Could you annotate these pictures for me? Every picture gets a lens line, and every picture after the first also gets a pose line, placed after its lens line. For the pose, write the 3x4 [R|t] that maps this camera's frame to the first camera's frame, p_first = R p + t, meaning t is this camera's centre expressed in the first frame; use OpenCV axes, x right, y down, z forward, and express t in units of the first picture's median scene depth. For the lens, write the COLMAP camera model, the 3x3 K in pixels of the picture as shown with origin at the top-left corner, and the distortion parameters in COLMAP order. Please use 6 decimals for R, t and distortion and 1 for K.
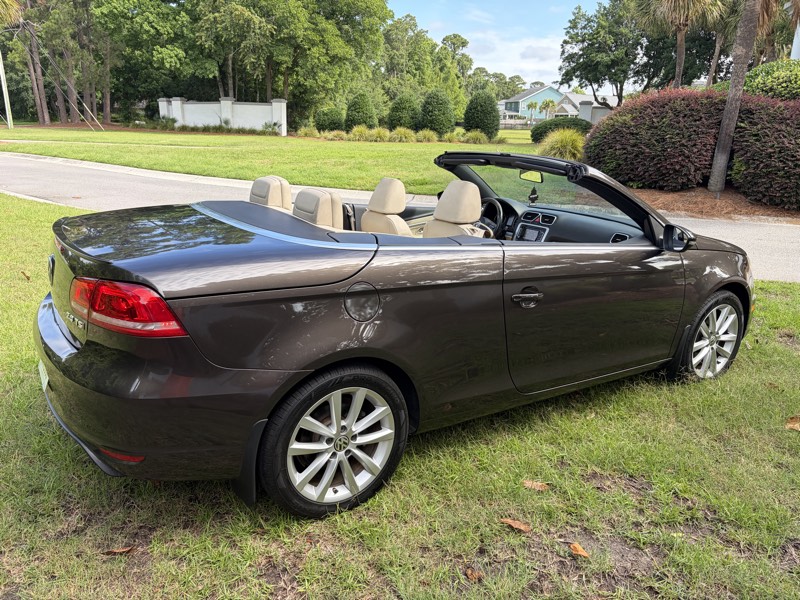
lens RADIAL K [[602.7, 0, 394.0], [0, 602.7, 302.1], [0, 0, 1]] dist [0.042373, -0.051034]
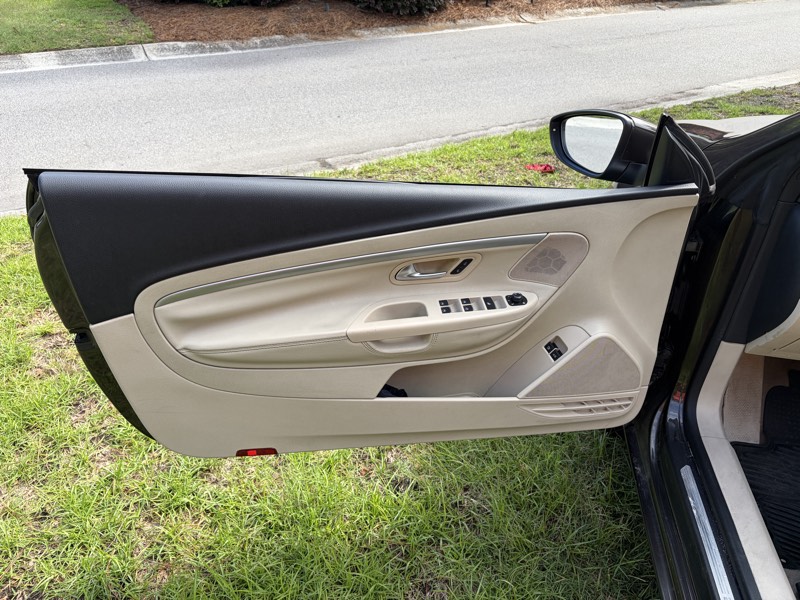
lens RADIAL K [[602.7, 0, 391.6], [0, 602.7, 294.9], [0, 0, 1]] dist [0.042373, -0.051034]
pose [[0.684628, -0.398776, 0.610133, -0.051953], [0.221880, 0.911361, 0.346684, -0.085664], [-0.694301, -0.101973, 0.712424, 0.322143]]
